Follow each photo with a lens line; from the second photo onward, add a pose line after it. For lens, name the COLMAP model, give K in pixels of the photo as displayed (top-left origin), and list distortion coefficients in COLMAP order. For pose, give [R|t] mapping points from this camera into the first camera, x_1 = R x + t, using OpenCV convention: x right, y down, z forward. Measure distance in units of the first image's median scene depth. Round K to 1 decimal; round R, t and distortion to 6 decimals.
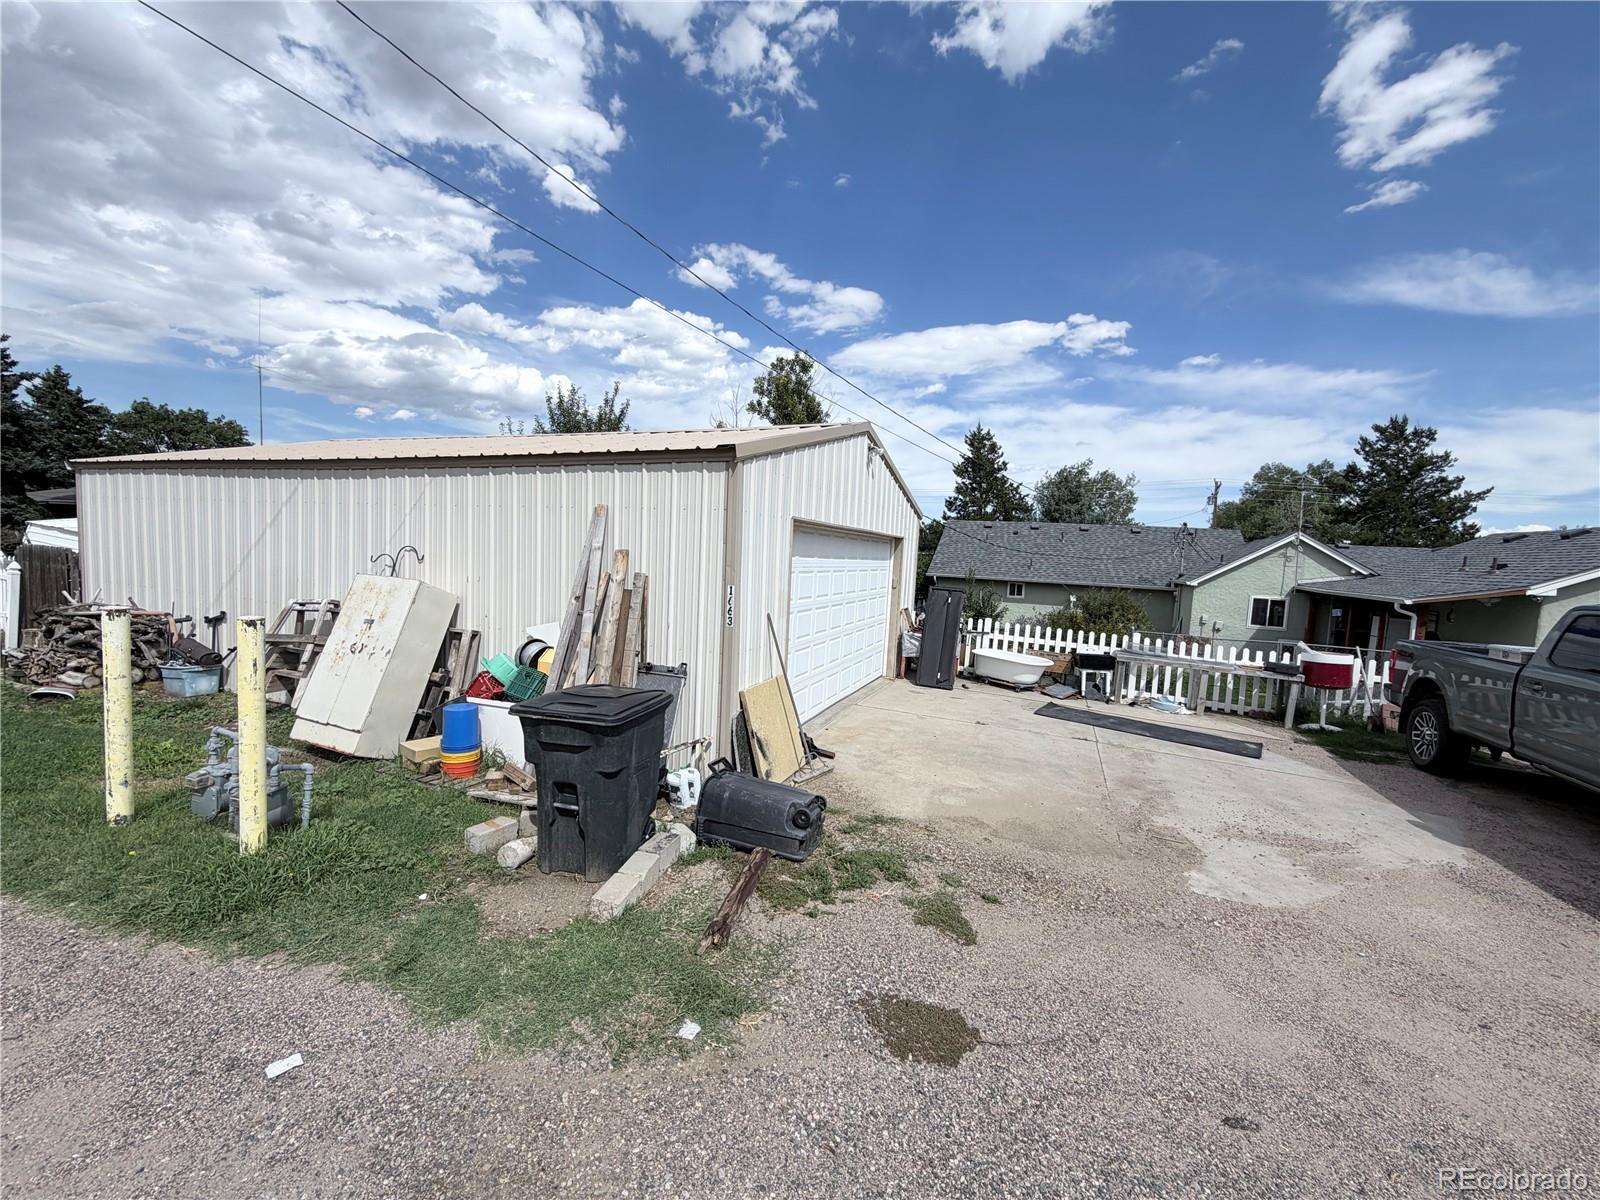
lens RADIAL K [[643.5, 0, 795.2], [0, 643.5, 599.3], [0, 0, 1]] dist [-0.004601, -0.000355]
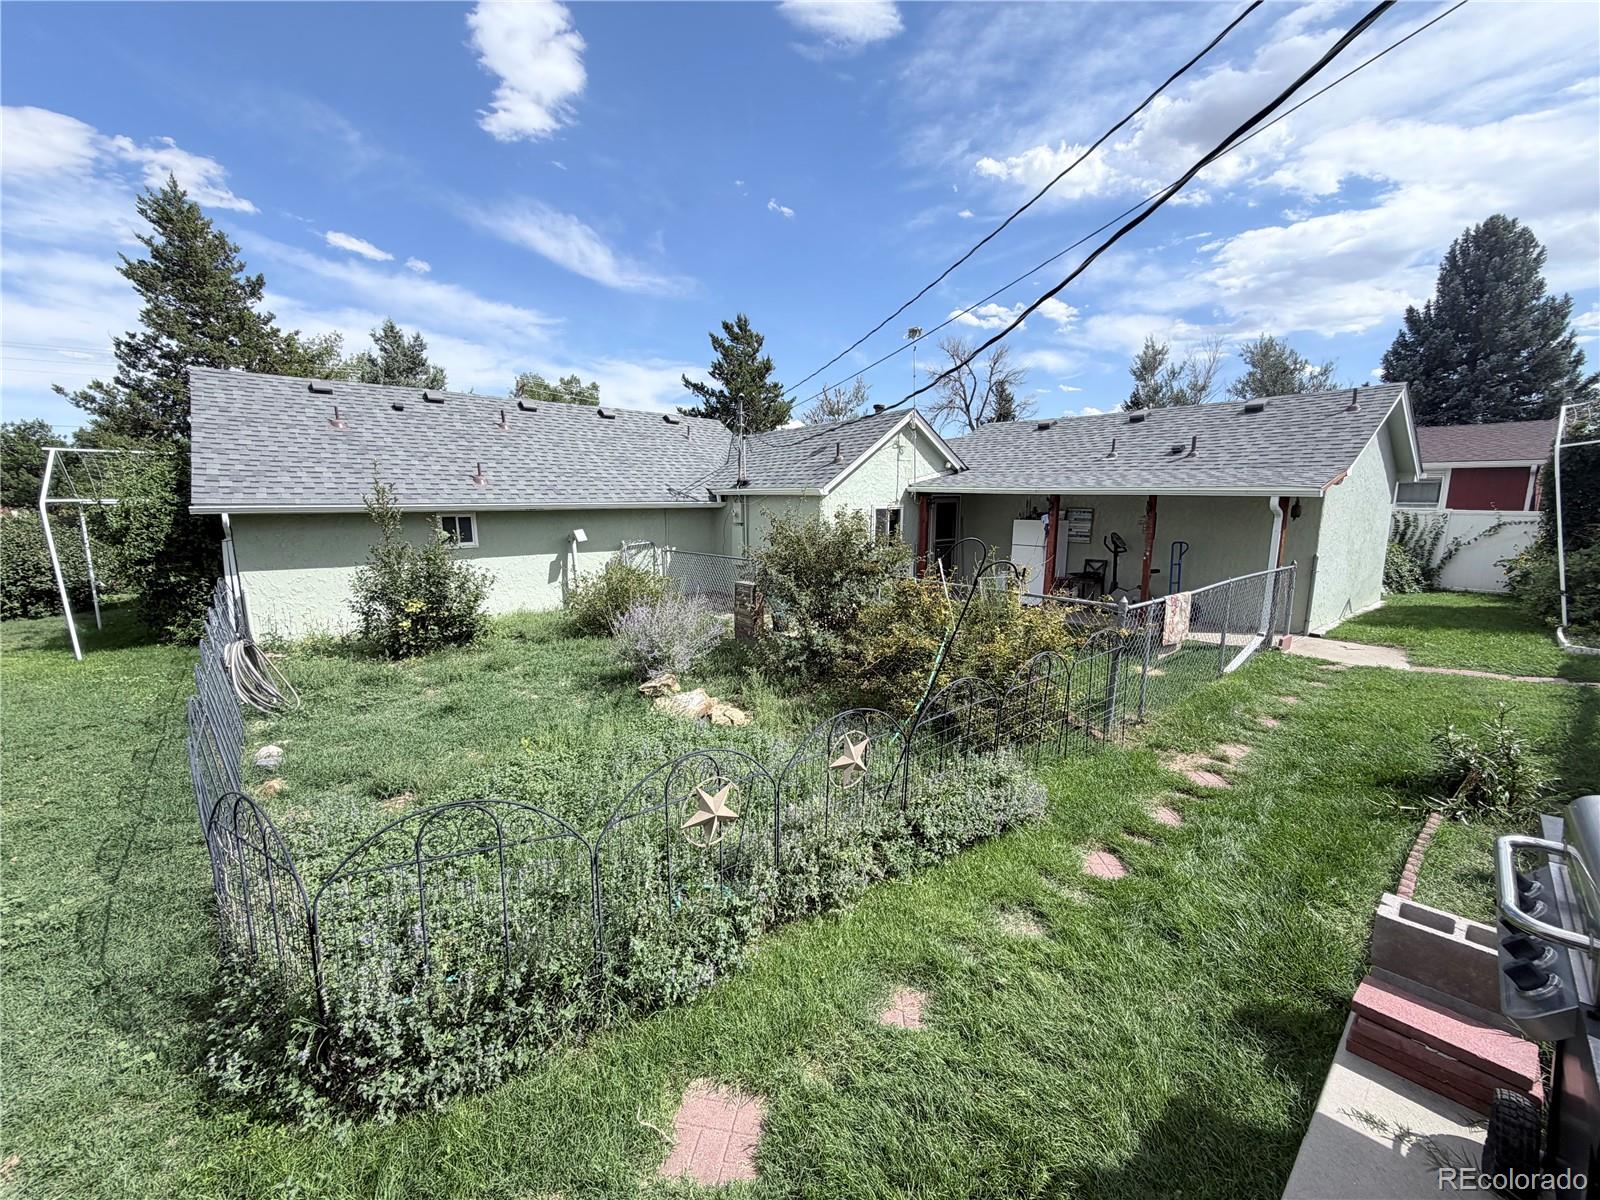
lens RADIAL K [[643.5, 0, 787.9], [0, 643.5, 607.8], [0, 0, 1]] dist [-0.004601, -0.000355]
pose [[0.432813, -0.197694, 0.879540, 0.012246], [0.084995, 0.980261, 0.178508, -0.009390], [-0.897468, -0.002504, 0.441073, 0.251232]]
